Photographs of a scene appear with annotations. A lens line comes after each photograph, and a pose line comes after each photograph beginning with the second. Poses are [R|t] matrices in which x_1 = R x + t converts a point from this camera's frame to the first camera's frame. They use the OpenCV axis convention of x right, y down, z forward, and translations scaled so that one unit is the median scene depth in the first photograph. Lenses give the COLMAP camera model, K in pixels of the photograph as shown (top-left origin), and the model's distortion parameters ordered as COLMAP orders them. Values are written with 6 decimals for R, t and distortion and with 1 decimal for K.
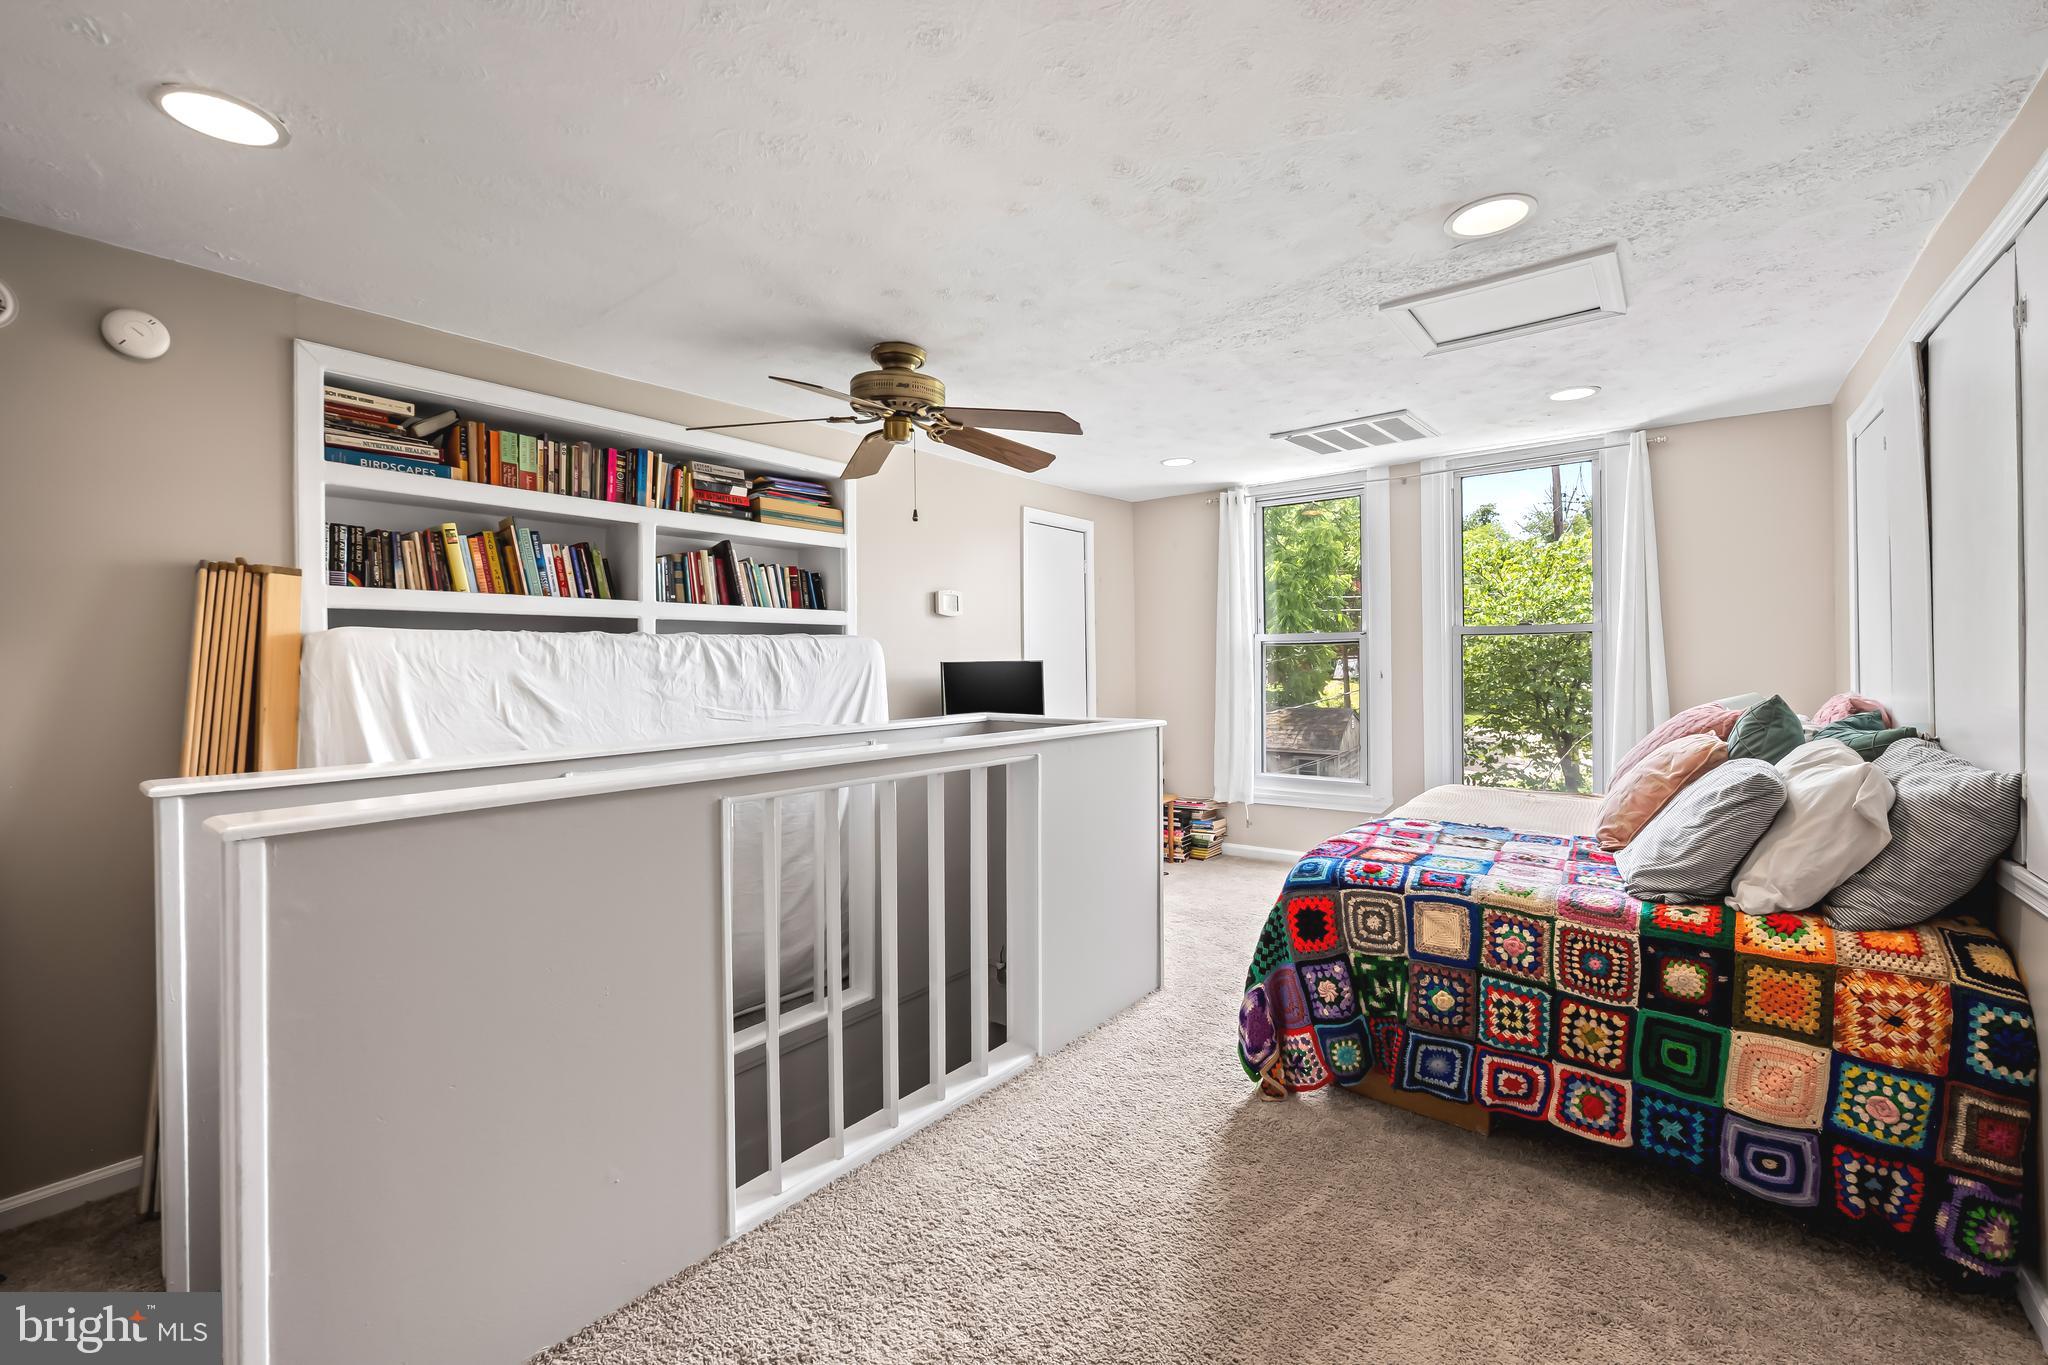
lens RADIAL K [[835.7, 0, 1030.4], [0, 835.7, 669.1], [0, 0, 1]] dist [-0.002405, 0.000013]
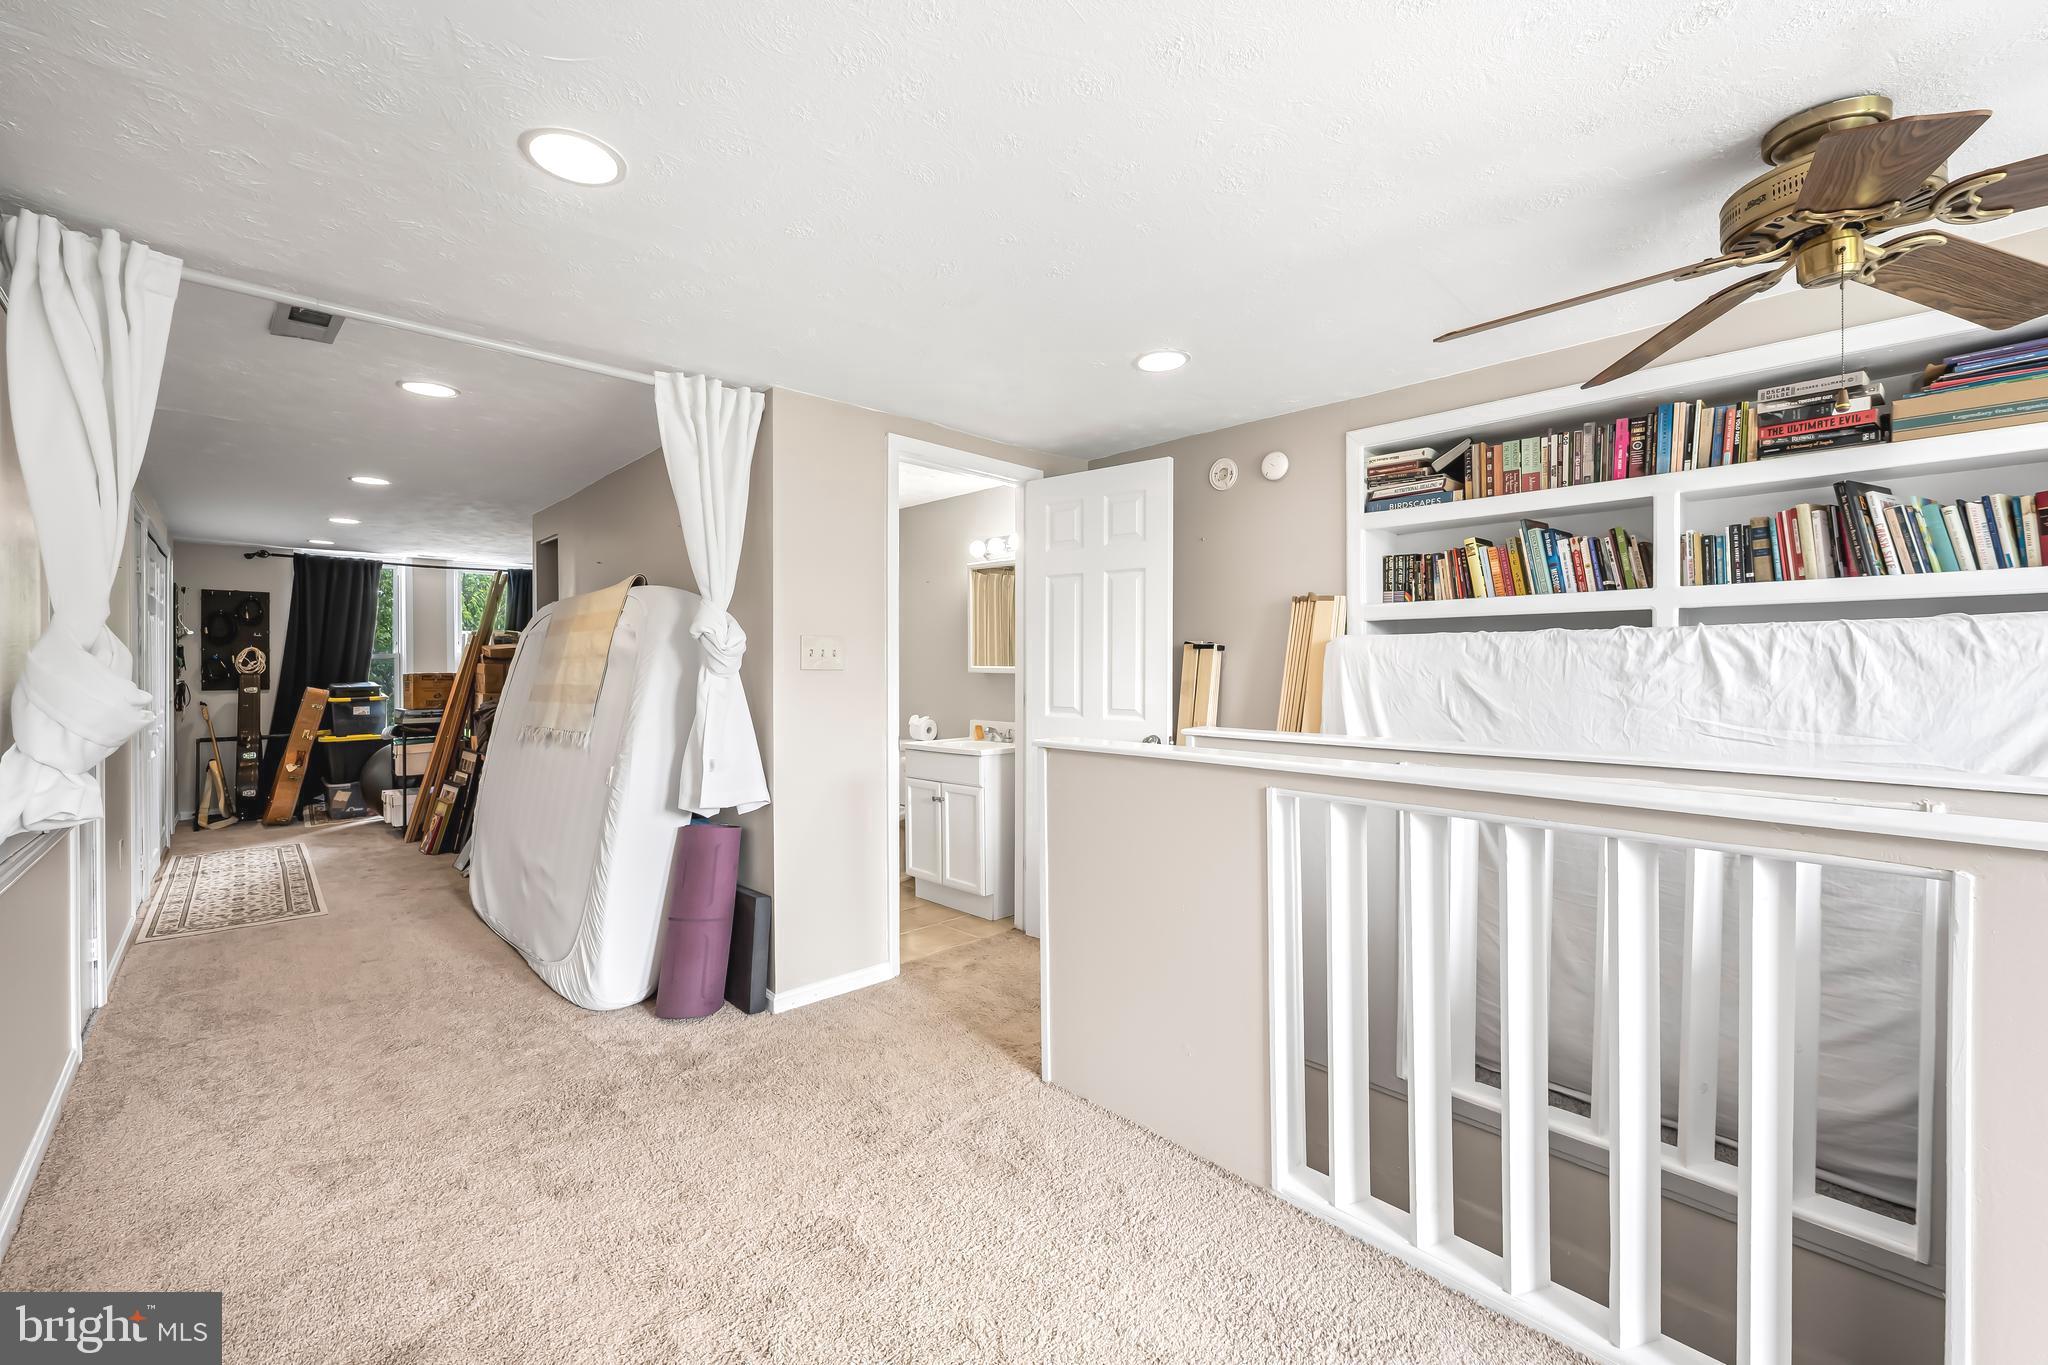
lens RADIAL K [[835.7, 0, 1030.4], [0, 835.7, 669.1], [0, 0, 1]] dist [-0.002405, 0.000013]
pose [[-0.126864, 0.011811, -0.991850, 0.467527], [-0.007193, 0.999892, 0.012827, -0.006820], [0.991894, 0.008762, -0.126765, 0.508814]]
